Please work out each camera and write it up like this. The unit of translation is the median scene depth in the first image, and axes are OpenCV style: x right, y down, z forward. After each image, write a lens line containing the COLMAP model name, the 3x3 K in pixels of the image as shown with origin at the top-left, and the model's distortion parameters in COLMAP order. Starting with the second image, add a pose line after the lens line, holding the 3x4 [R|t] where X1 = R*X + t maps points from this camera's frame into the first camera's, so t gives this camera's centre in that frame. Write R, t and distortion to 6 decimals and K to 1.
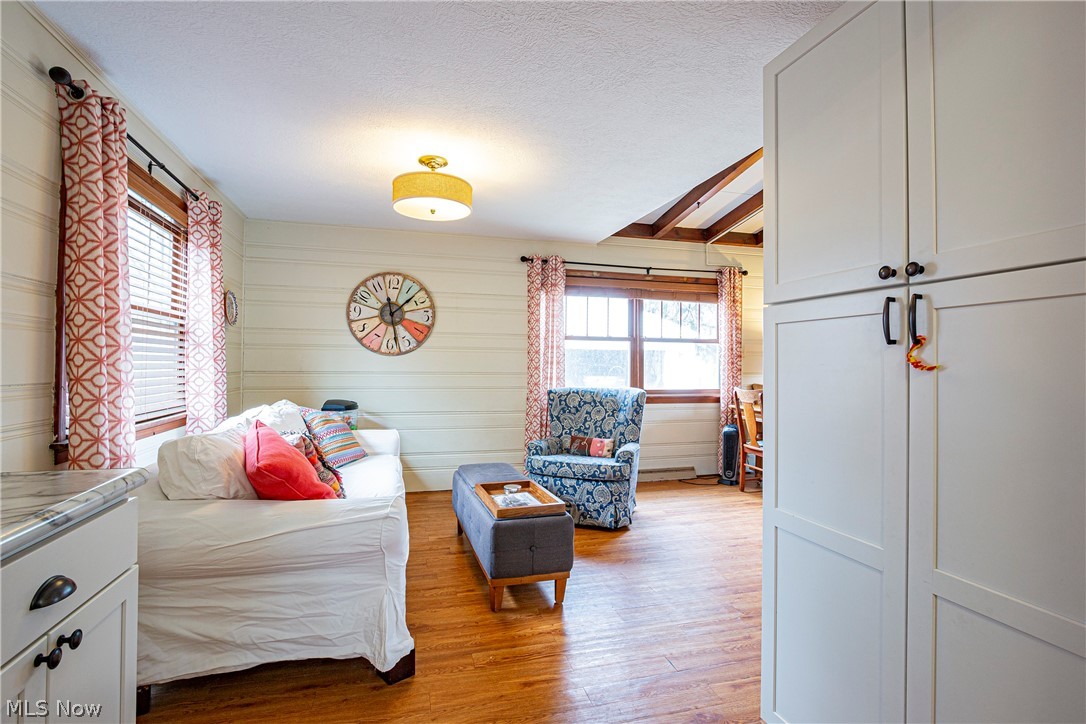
lens RADIAL K [[497.4, 0, 563.6], [0, 497.4, 352.4], [0, 0, 1]] dist [-0.014230, 0.000192]
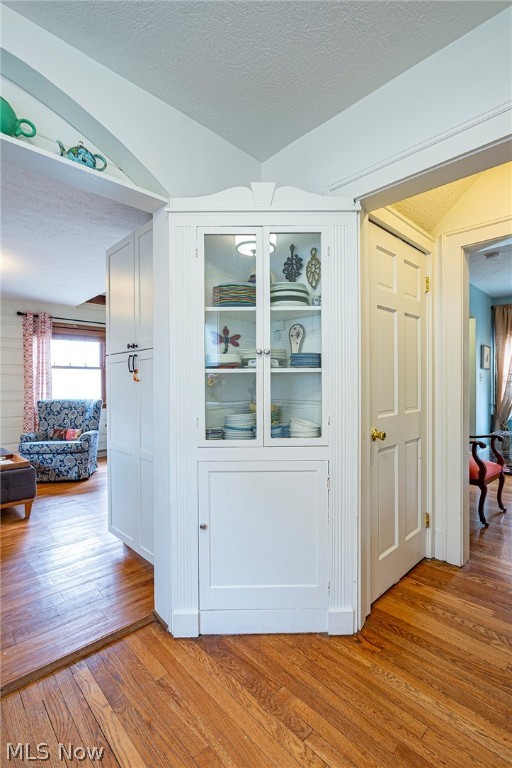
lens RADIAL K [[355.9, 0, 264.2], [0, 355.9, 385.7], [0, 0, 1]] dist [-0.016532, 0.000995]
pose [[0.898280, -0.019185, 0.439005, 0.121597], [0.007389, 0.999565, 0.028563, 0.001935], [-0.439362, -0.022414, 0.898030, -0.296180]]
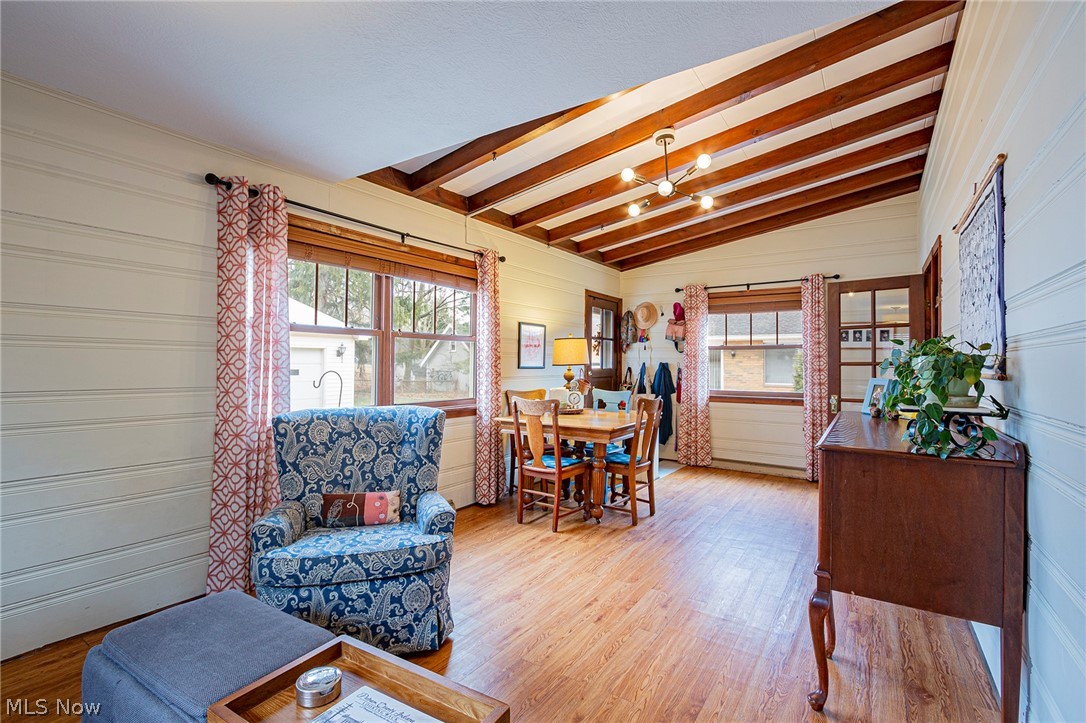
lens RADIAL K [[503.3, 0, 540.1], [0, 503.3, 355.0], [0, 0, 1]] dist [-0.016532, 0.000995]
pose [[0.792851, 0.007222, 0.609373, -0.140215], [-0.011169, 0.999934, 0.002681, 0.000017], [-0.609314, -0.008932, 0.792879, 0.375855]]
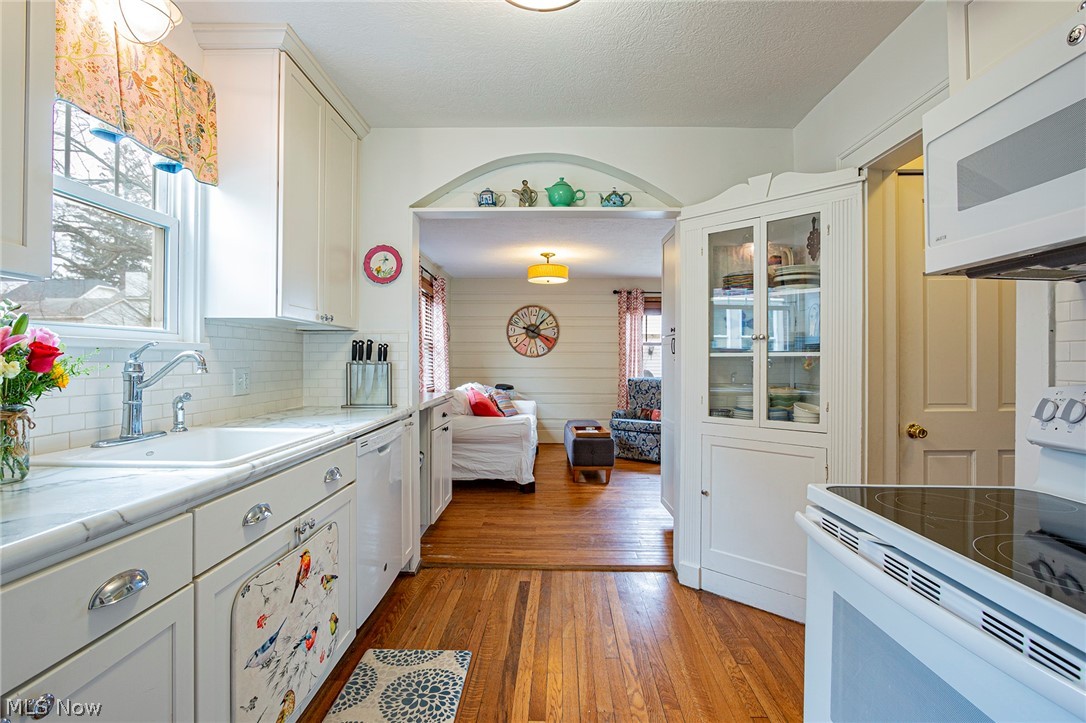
lens RADIAL K [[503.3, 0, 540.1], [0, 503.3, 355.0], [0, 0, 1]] dist [-0.016532, 0.000995]
pose [[0.940310, -0.010815, -0.340147, 0.246502], [0.013035, 0.999906, 0.004241, -0.008444], [0.340069, -0.008422, 0.940363, -0.563556]]
